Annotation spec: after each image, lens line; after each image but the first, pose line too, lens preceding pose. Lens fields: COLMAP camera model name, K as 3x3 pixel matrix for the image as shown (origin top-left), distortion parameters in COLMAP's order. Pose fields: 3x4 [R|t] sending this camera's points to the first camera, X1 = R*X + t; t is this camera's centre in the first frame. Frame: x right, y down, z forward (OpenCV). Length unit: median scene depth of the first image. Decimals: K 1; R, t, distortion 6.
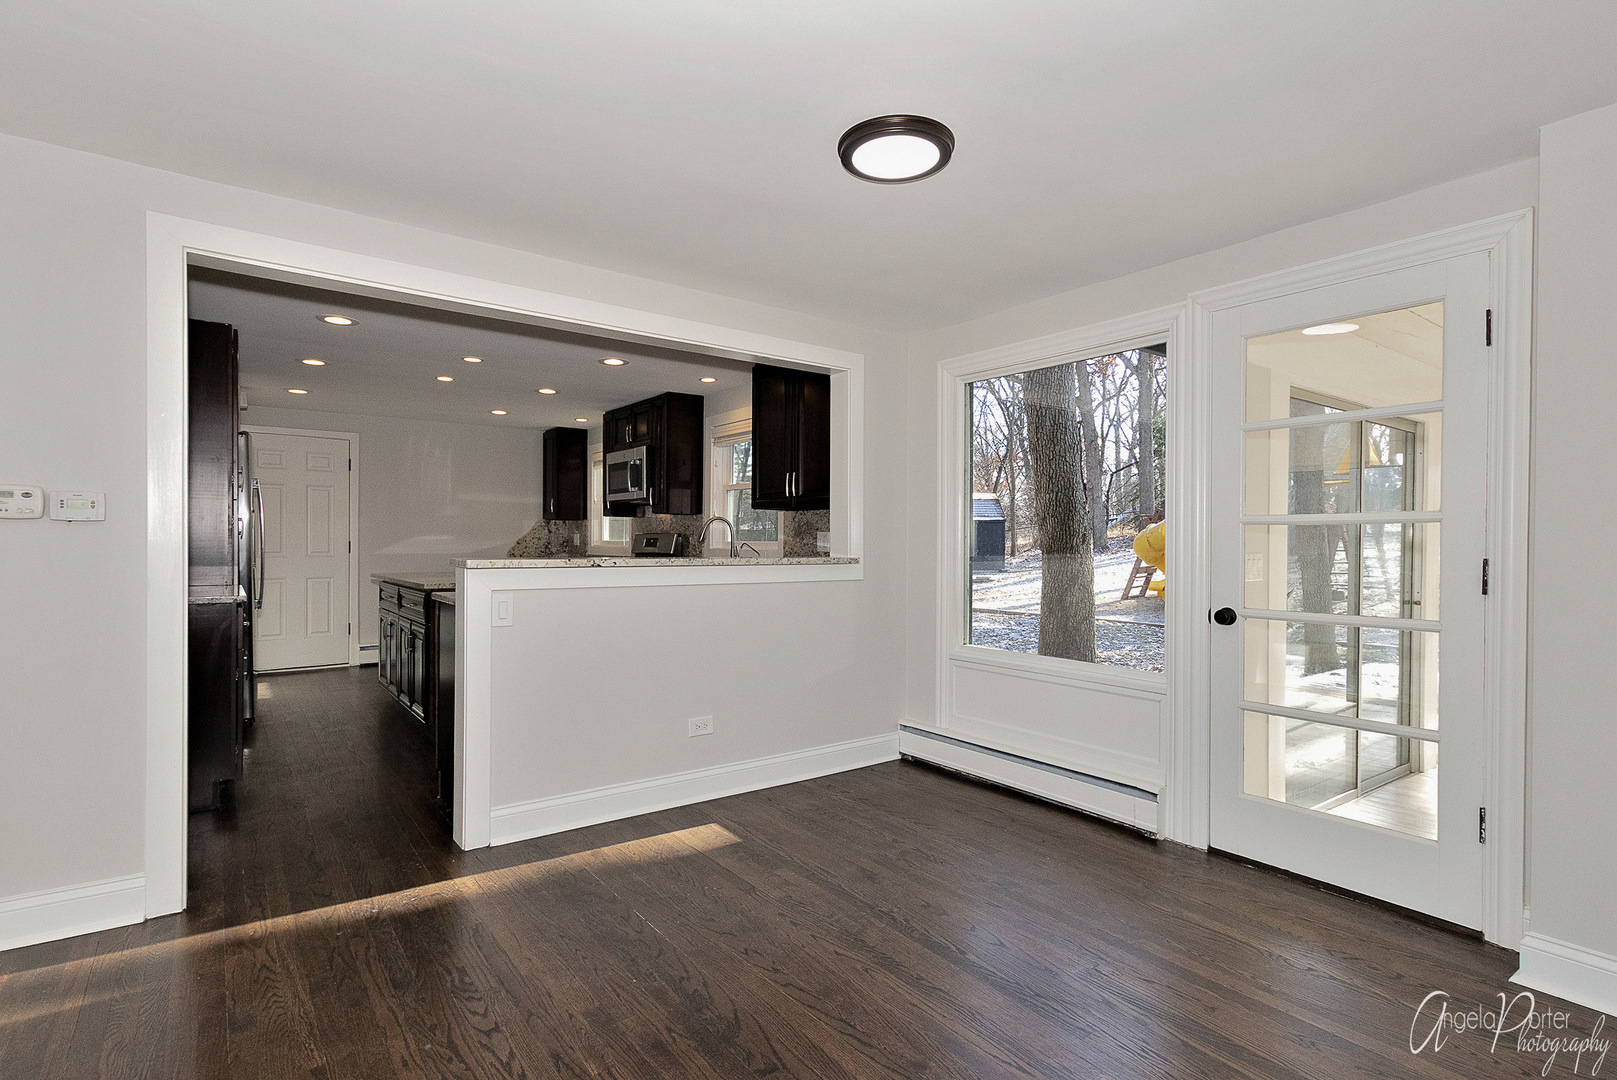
lens RADIAL K [[772.9, 0, 822.0], [0, 772.9, 551.6], [0, 0, 1]] dist [0.009785, -0.004846]
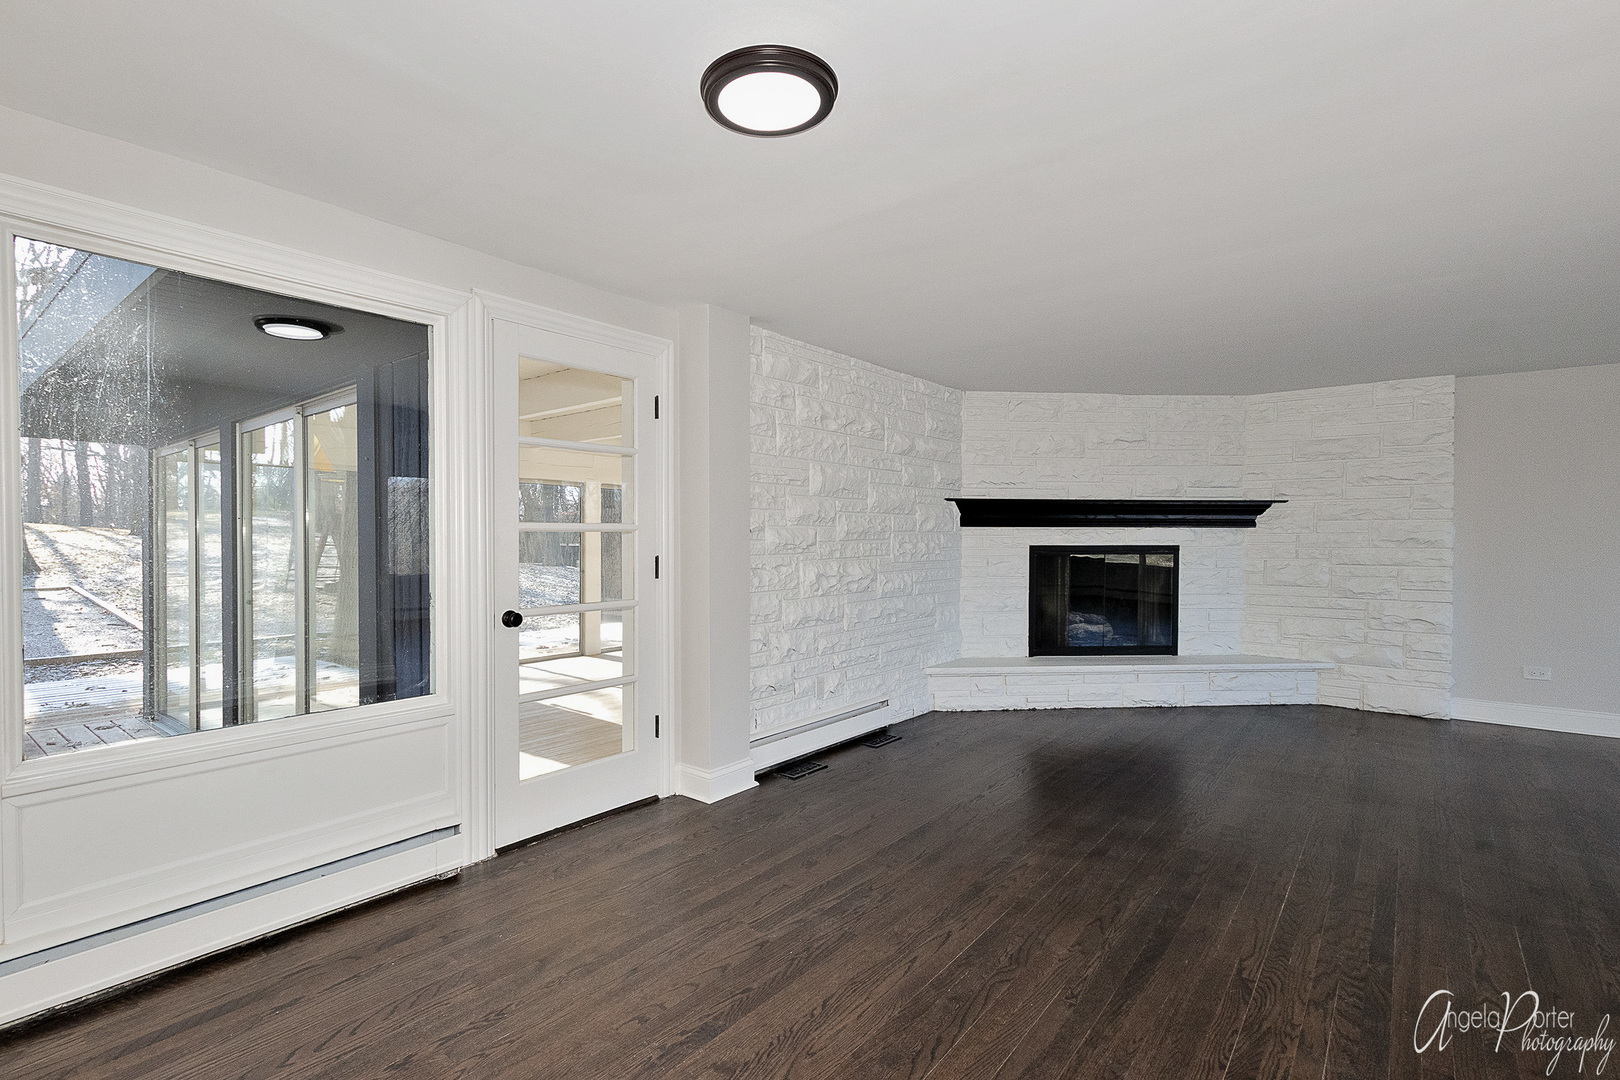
lens RADIAL K [[774.4, 0, 773.8], [0, 774.4, 535.6], [0, 0, 1]] dist [0.009785, -0.004846]
pose [[-0.212423, -0.016836, 0.977033, -0.415599], [0.010186, 0.999759, 0.019442, -0.036011], [-0.977125, 0.014082, -0.212201, 0.623163]]
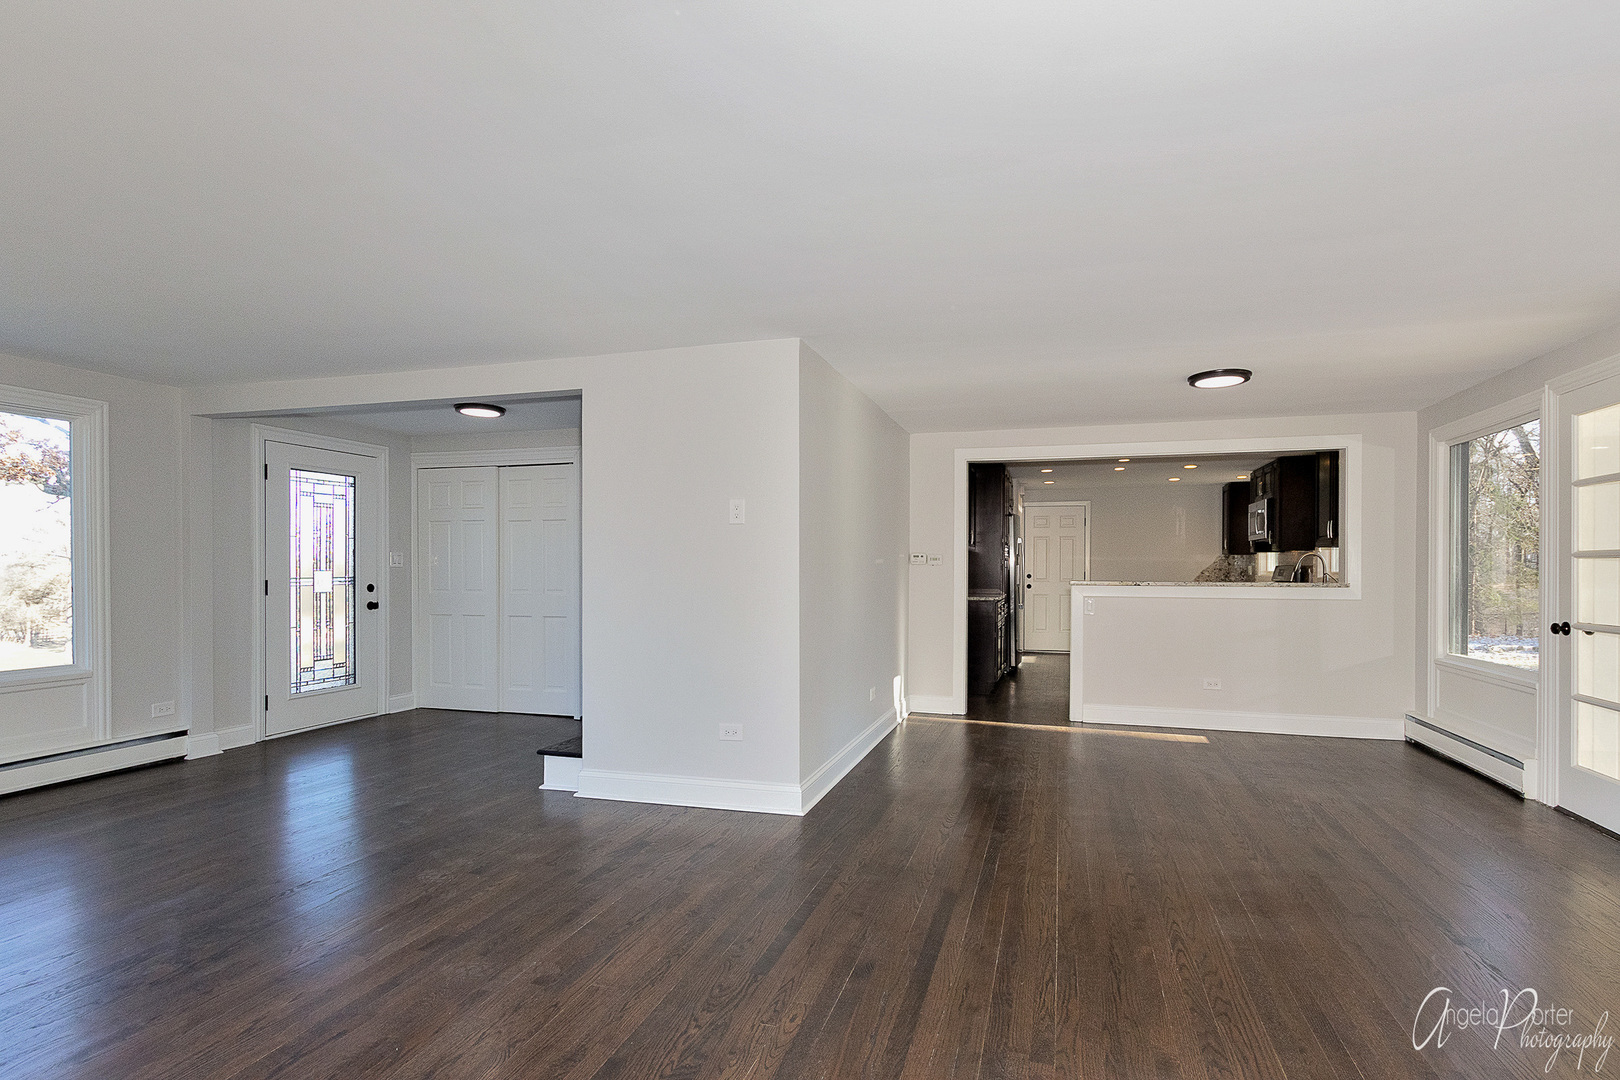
lens RADIAL K [[797.7, 0, 821.1], [0, 797.7, 571.3], [0, 0, 1]] dist [0.011301, 0.000564]
pose [[0.578652, -0.006490, -0.815548, 0.646651], [-0.003774, 0.999936, -0.010635, 0.005282], [0.815566, 0.009232, 0.578591, -0.574604]]
